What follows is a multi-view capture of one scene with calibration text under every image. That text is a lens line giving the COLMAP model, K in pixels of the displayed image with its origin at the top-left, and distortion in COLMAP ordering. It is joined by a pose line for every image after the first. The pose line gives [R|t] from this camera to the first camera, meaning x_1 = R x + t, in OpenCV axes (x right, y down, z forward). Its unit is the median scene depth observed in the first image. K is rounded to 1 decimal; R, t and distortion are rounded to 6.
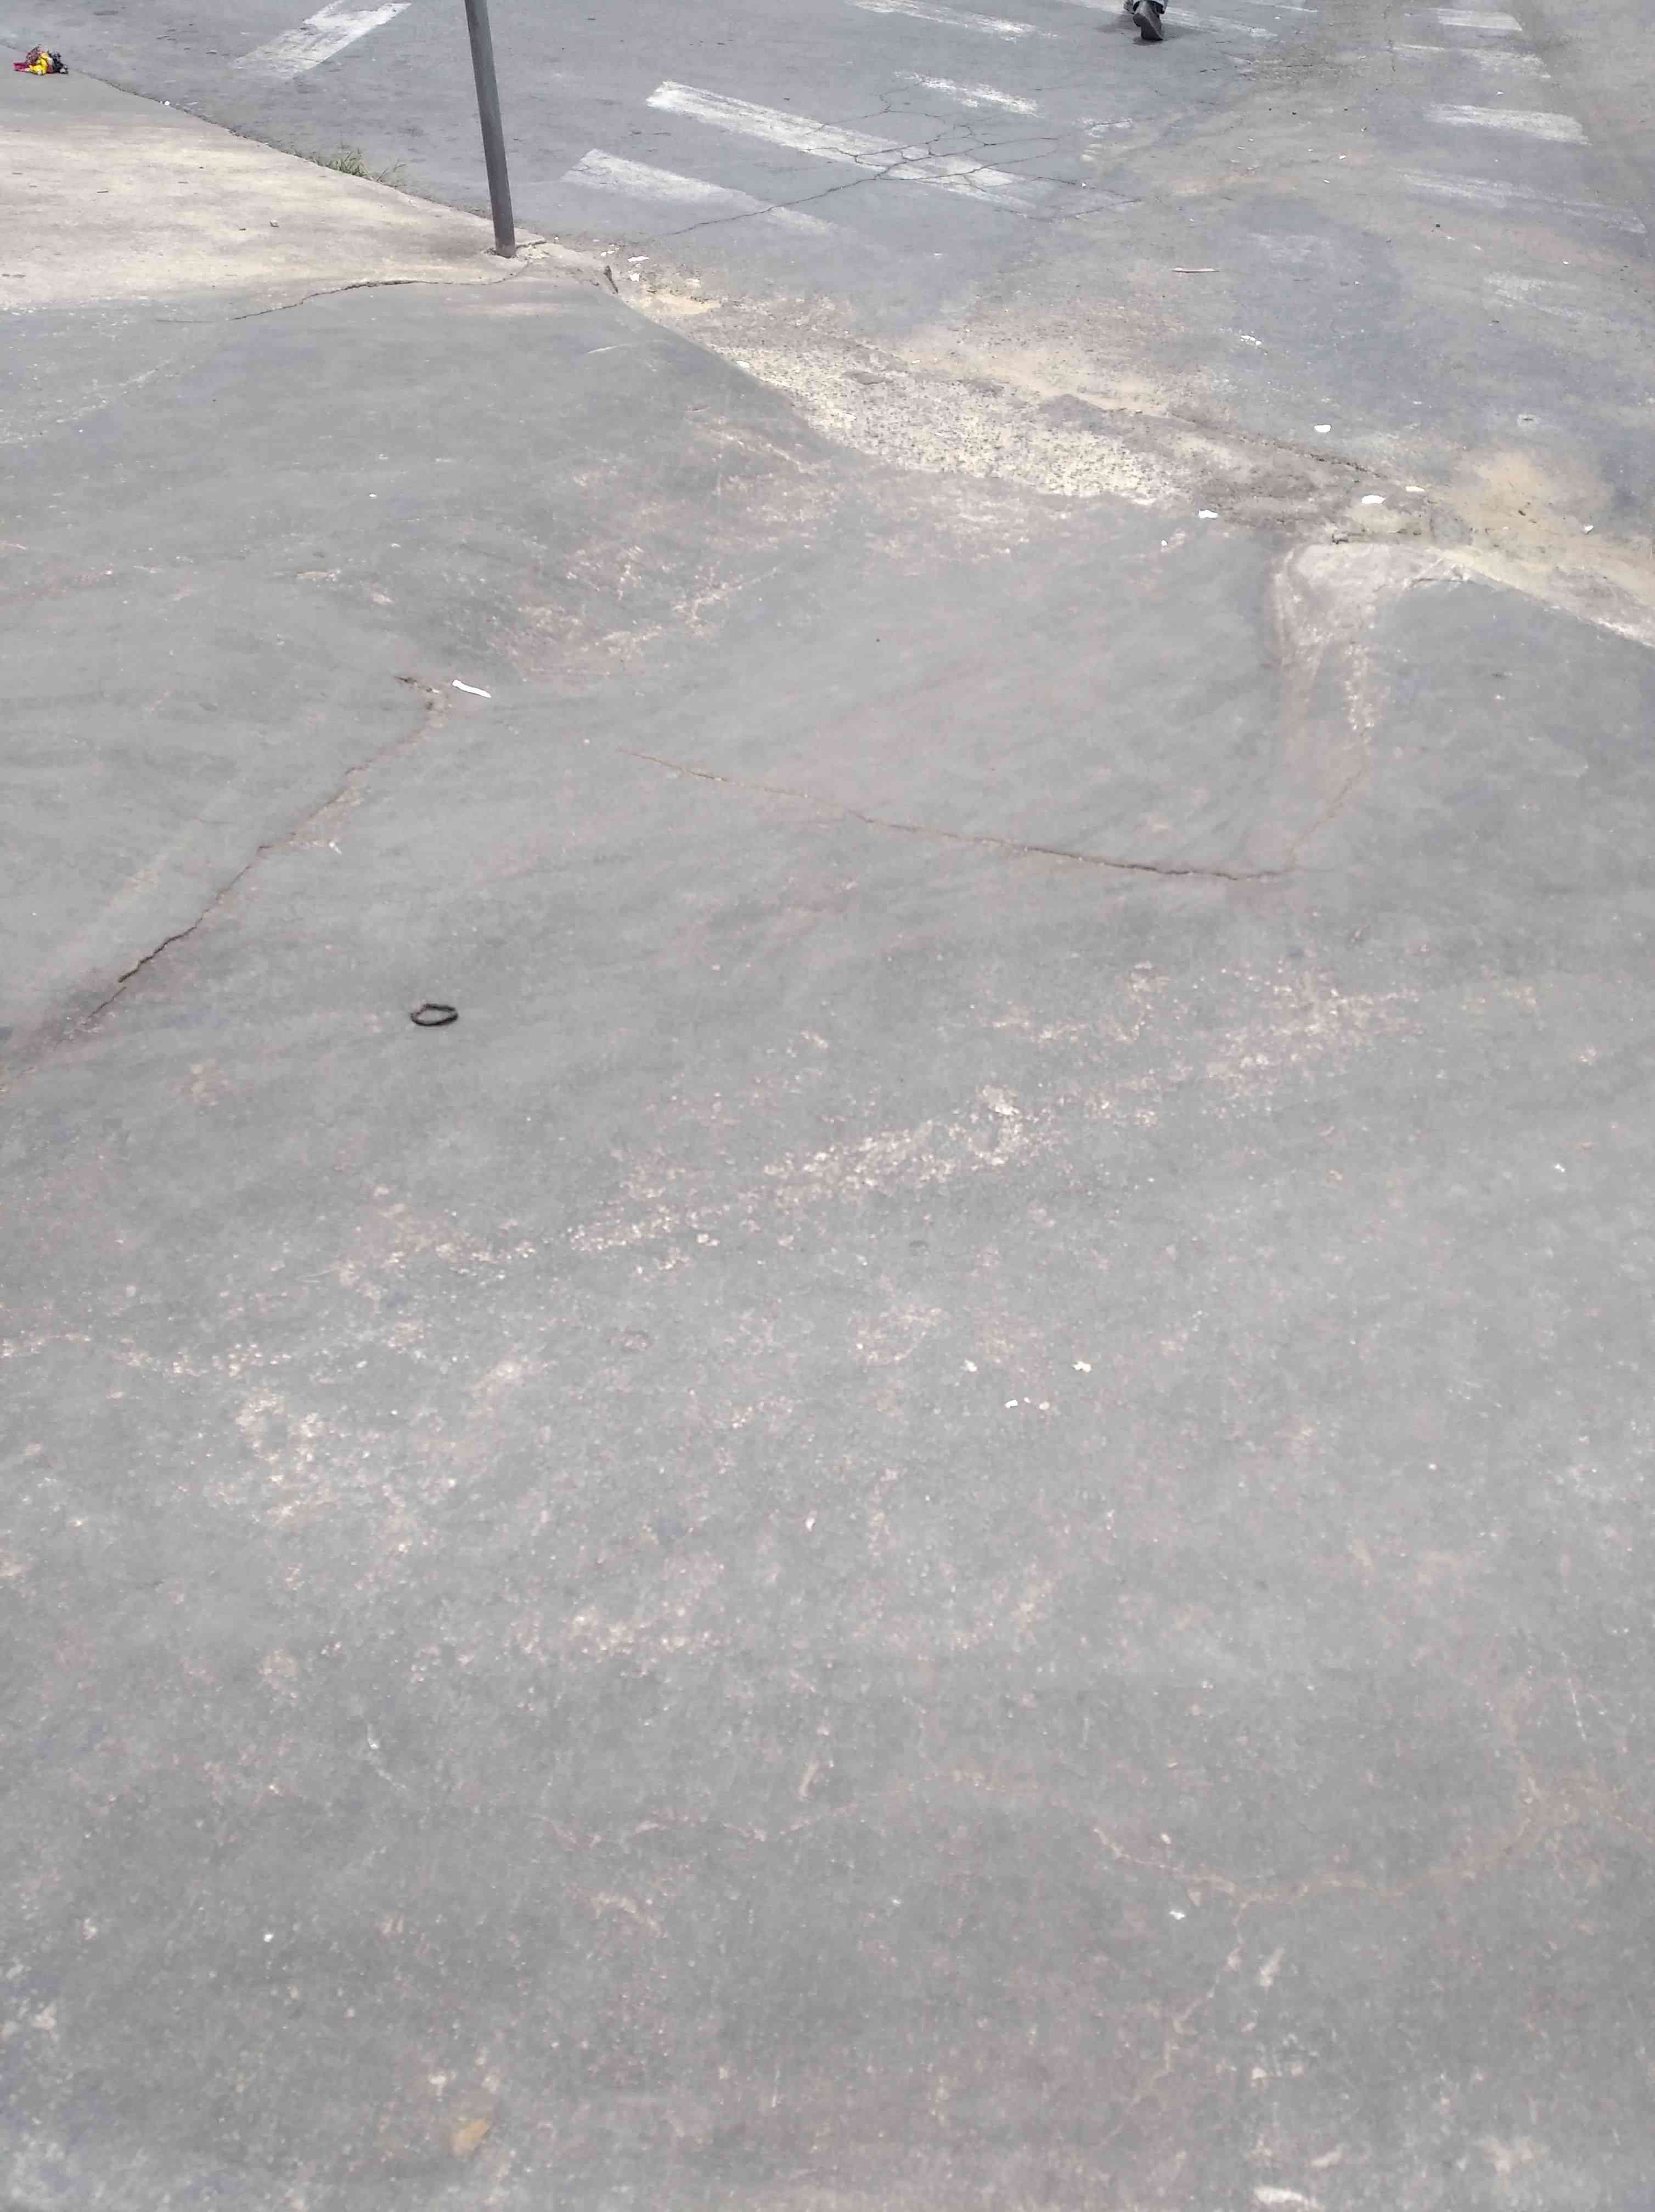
lens RADIAL K [[1702.7, 0, 864.1], [0, 1702.7, 1105.1], [0, 0, 1]] dist [0.061503, -0.095516]
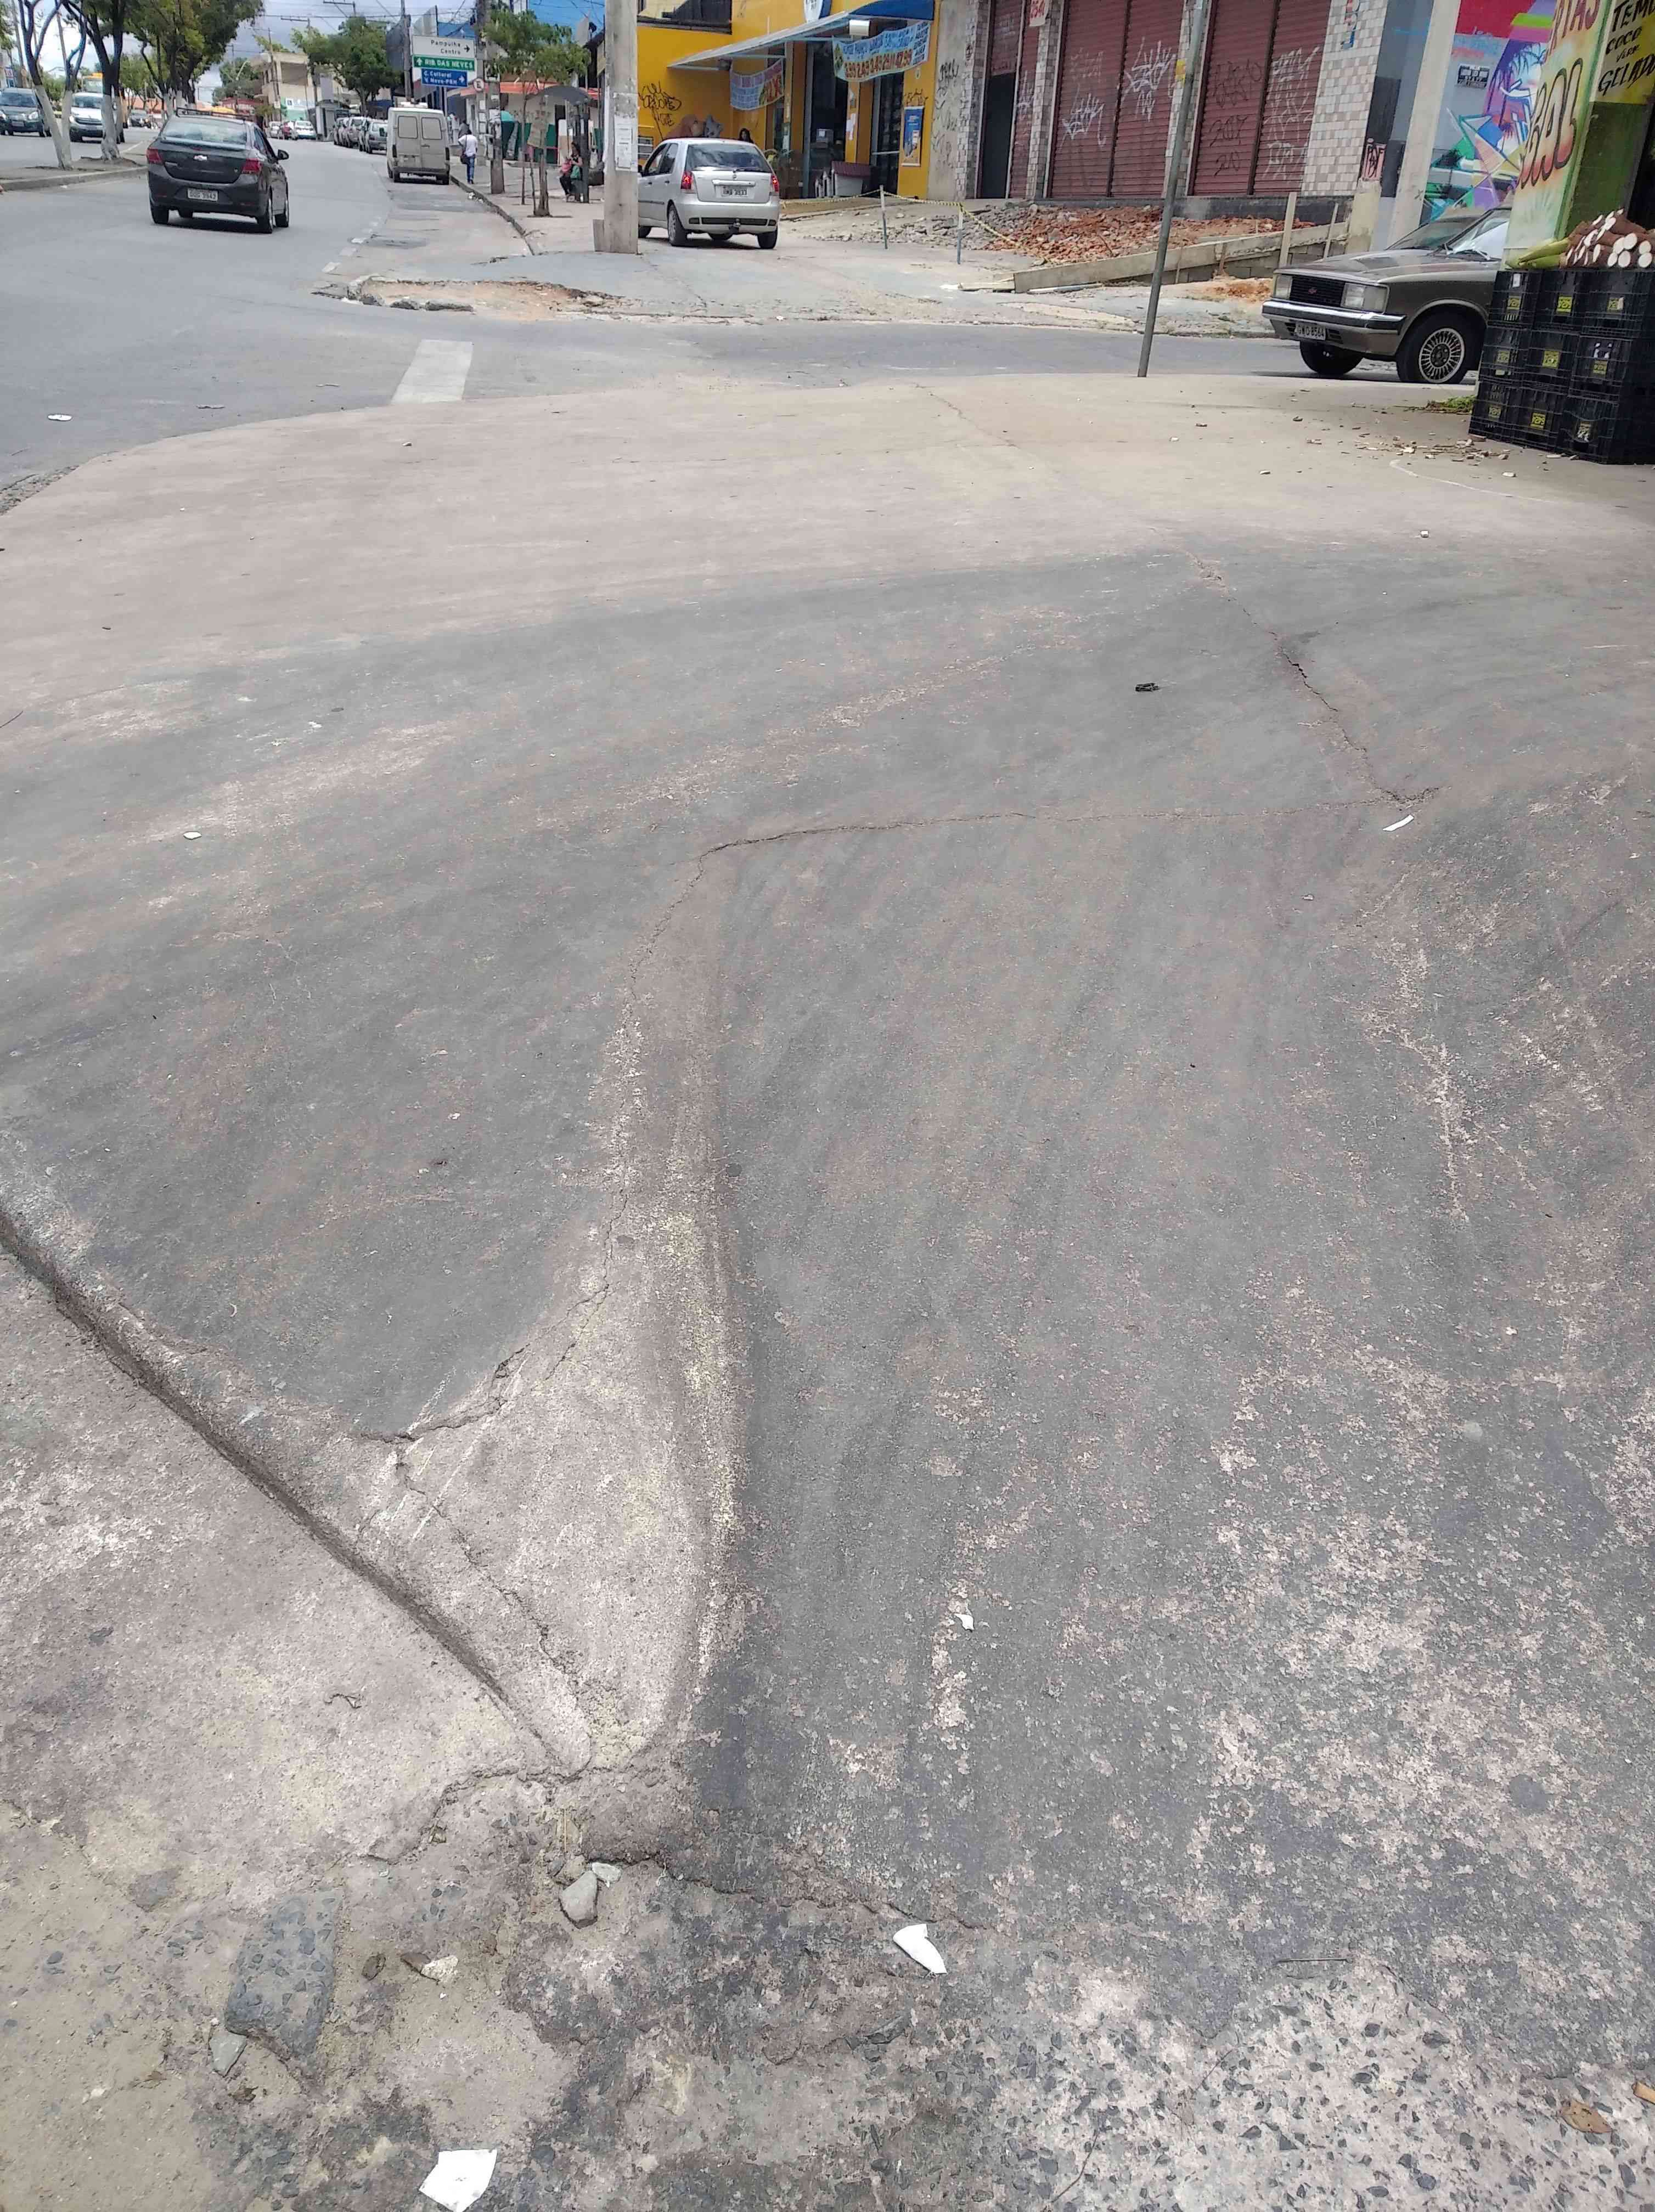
lens RADIAL K [[1702.7, 0, 864.1], [0, 1702.7, 1105.1], [0, 0, 1]] dist [0.061503, -0.095516]
pose [[-0.958138, 0.121072, -0.259448, 0.452018], [-0.203038, 0.351569, 0.913879, -1.181252], [0.201859, 0.928300, -0.312269, 1.482302]]
